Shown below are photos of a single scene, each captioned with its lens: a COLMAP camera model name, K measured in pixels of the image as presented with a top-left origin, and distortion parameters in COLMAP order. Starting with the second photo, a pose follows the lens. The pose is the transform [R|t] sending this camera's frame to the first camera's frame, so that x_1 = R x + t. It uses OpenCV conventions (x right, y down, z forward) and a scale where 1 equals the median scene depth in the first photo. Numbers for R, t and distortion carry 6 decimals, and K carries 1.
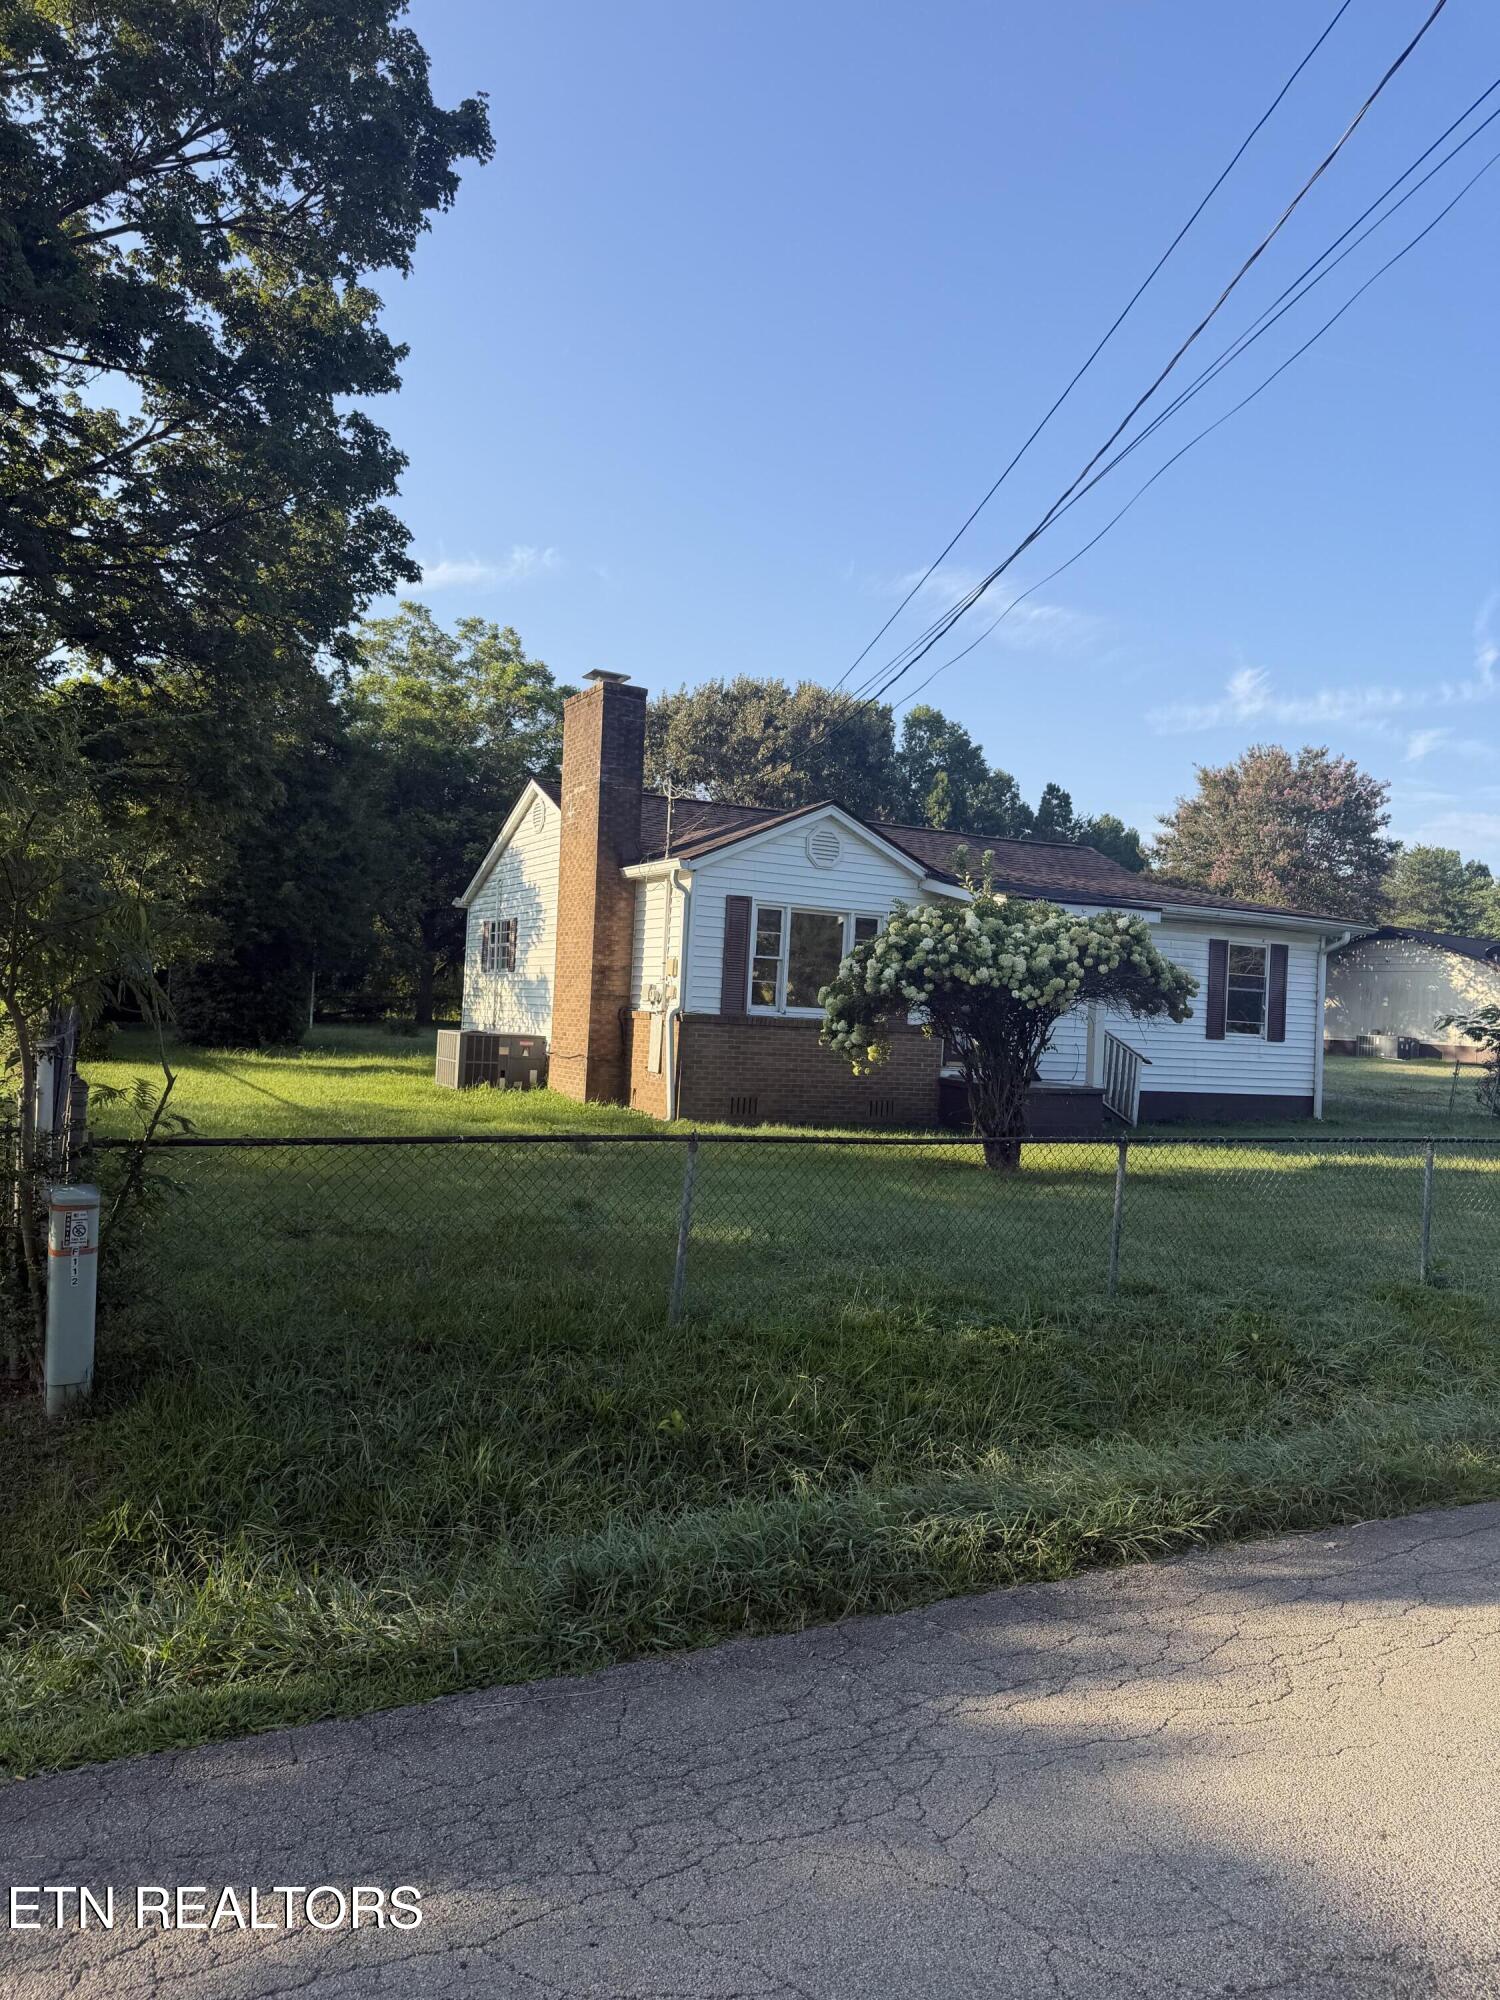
lens RADIAL K [[1426.5, 0, 750.0], [0, 1426.5, 1000.0], [0, 0, 1]] dist [0.099049, -0.139416]
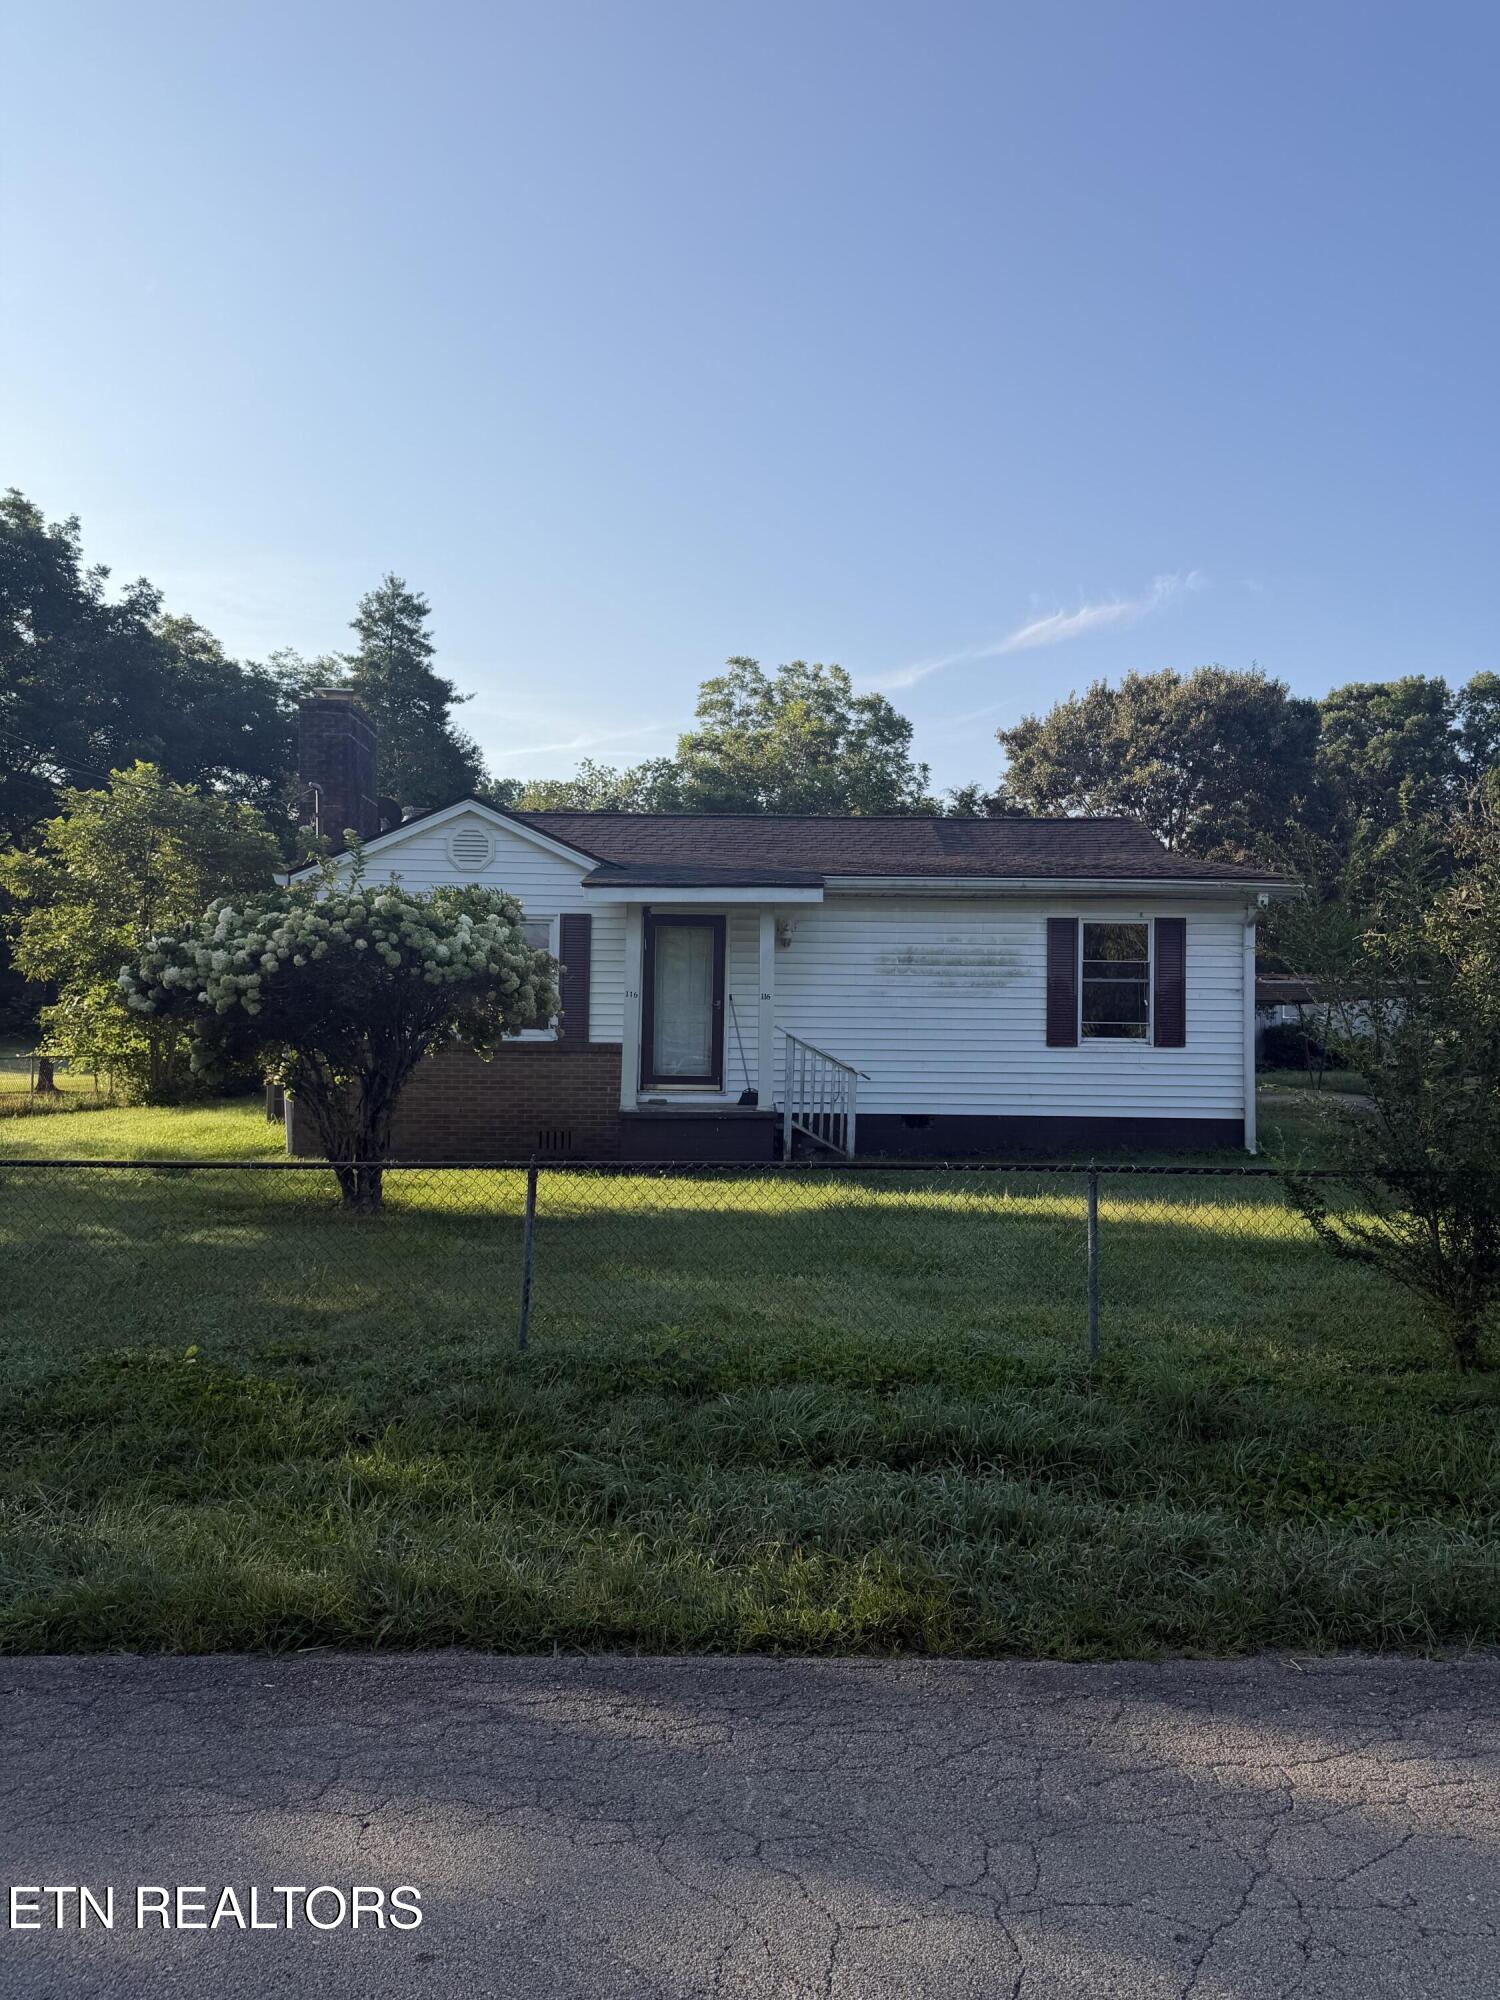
lens RADIAL K [[1460.3, 0, 703.6], [0, 1460.3, 1019.7], [0, 0, 1]] dist [0.127127, -0.149063]
pose [[0.892150, -0.051124, -0.448836, 0.498200], [0.039018, 0.998583, -0.036186, 0.033150], [0.450050, 0.014771, 0.892881, 0.207314]]
